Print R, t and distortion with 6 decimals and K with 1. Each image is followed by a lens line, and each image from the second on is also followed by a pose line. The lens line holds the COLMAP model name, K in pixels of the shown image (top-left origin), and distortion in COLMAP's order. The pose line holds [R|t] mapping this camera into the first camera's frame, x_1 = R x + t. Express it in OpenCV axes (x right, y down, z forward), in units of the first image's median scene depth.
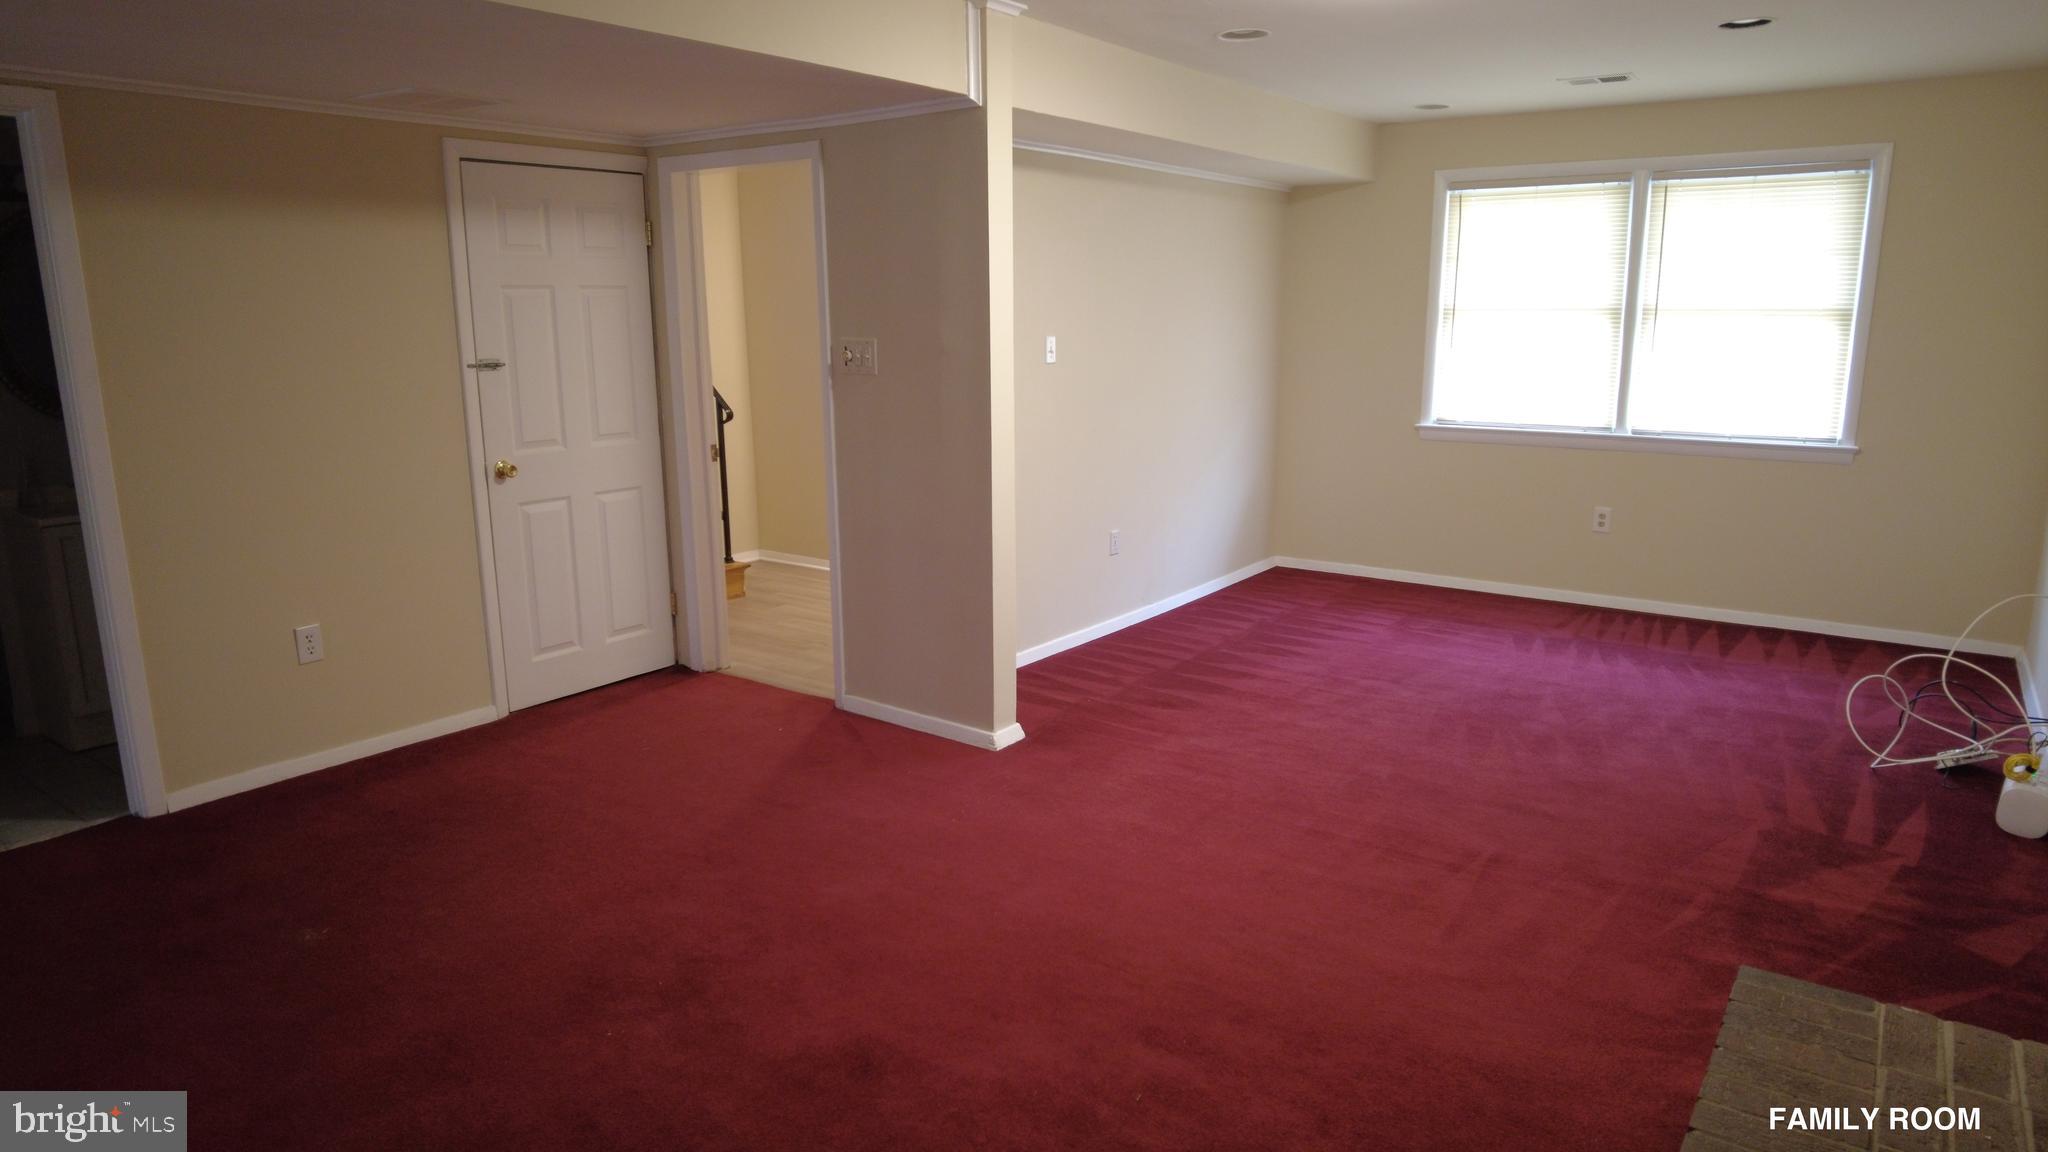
lens RADIAL K [[1225.2, 0, 1024.0], [0, 1225.2, 576.0], [0, 0, 1]] dist [-0.029619, -0.001968]
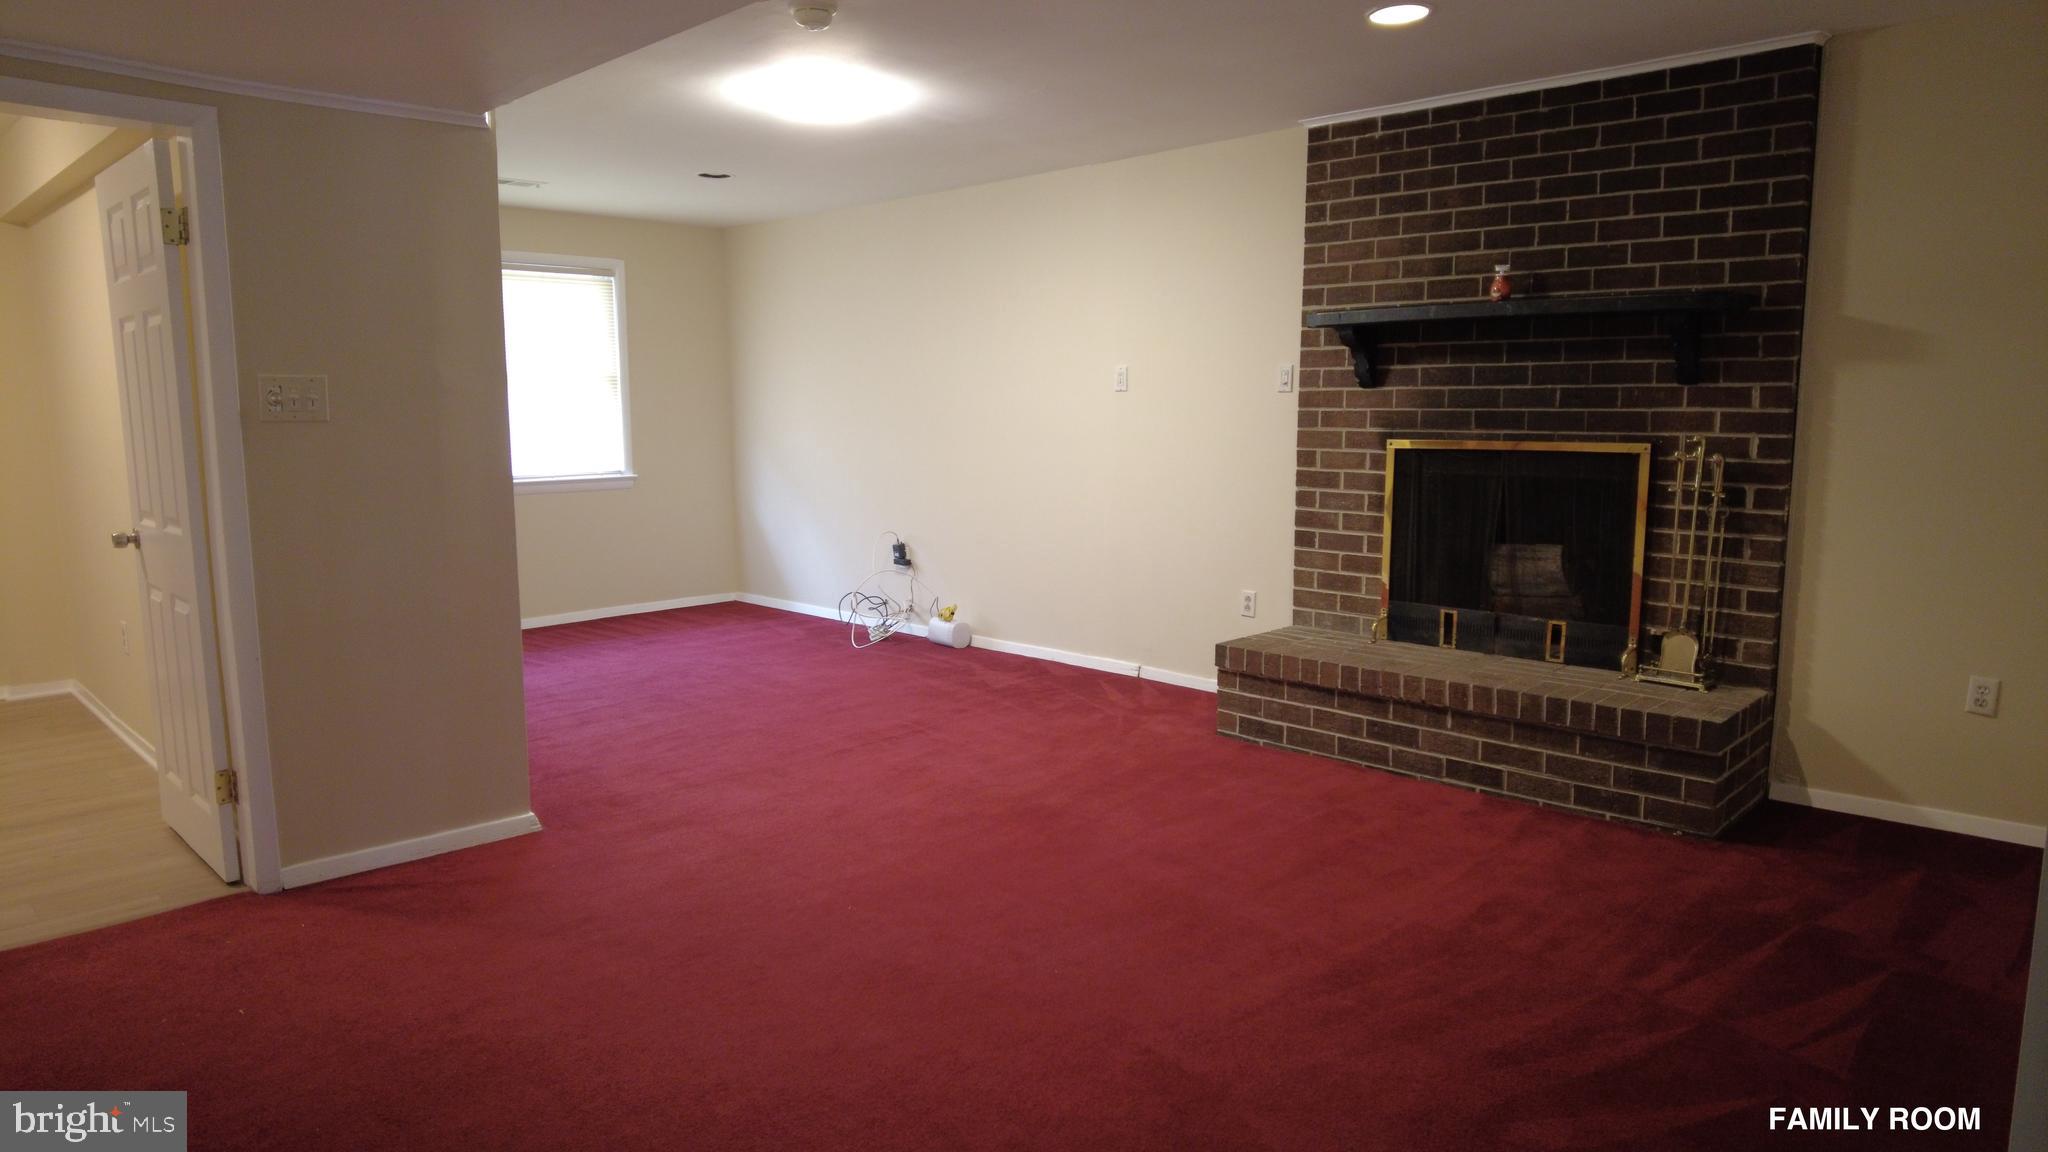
lens RADIAL K [[1225.2, 0, 1024.0], [0, 1225.2, 576.0], [0, 0, 1]] dist [-0.029619, -0.001968]
pose [[0.142883, -0.135993, 0.980352, -0.672681], [0.216467, 0.970828, 0.103123, -0.044294], [-0.965778, 0.197479, 0.168153, 0.373338]]
